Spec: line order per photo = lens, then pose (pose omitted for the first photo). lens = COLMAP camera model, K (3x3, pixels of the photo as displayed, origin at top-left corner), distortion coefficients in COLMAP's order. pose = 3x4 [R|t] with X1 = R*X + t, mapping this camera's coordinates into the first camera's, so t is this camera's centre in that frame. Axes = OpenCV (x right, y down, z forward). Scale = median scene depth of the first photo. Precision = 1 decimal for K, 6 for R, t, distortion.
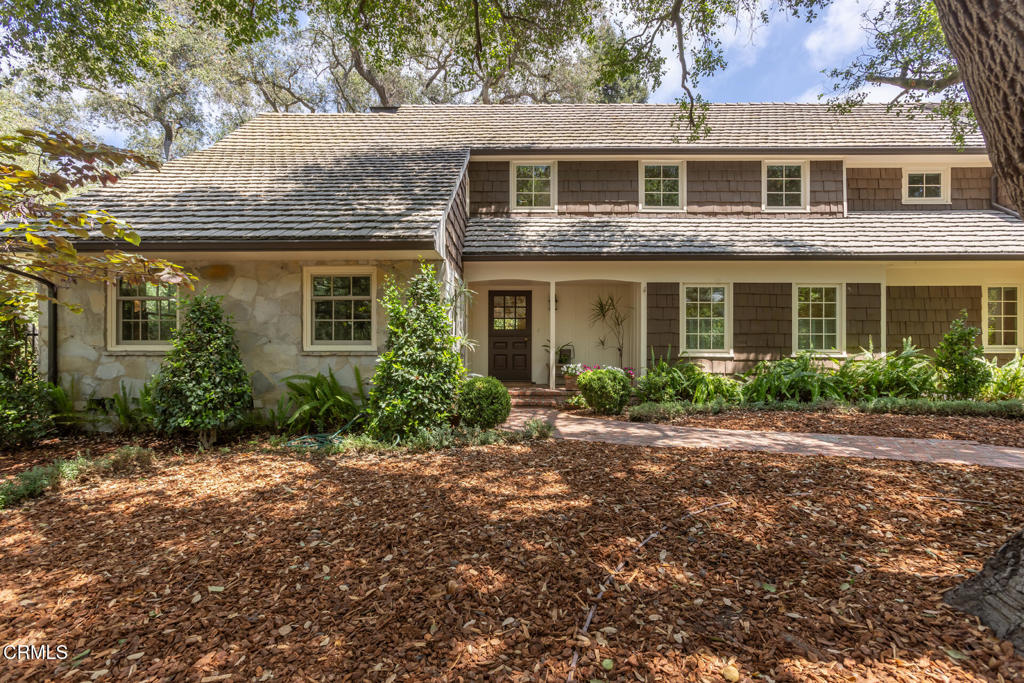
lens RADIAL K [[485.4, 0, 513.1], [0, 485.4, 342.1], [0, 0, 1]] dist [-0.002169, -0.000254]
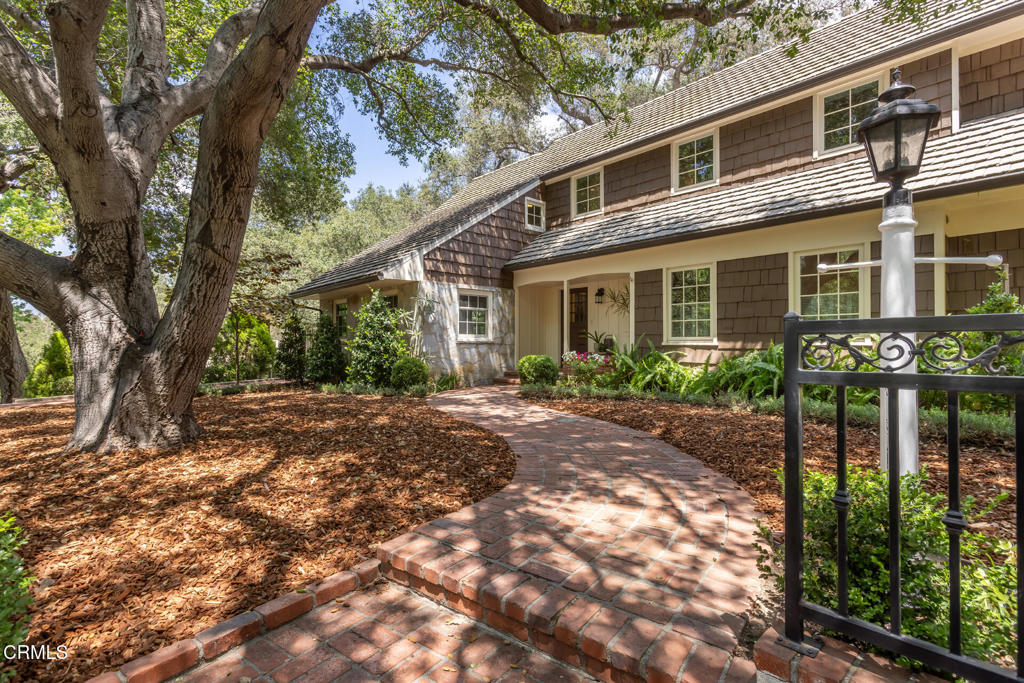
lens RADIAL K [[485.4, 0, 513.1], [0, 485.4, 342.1], [0, 0, 1]] dist [-0.002169, -0.000254]
pose [[0.675539, -0.004935, -0.737307, 0.760980], [0.010888, 0.999935, 0.003283, 0.015528], [0.737243, -0.010246, 0.675550, 0.112770]]
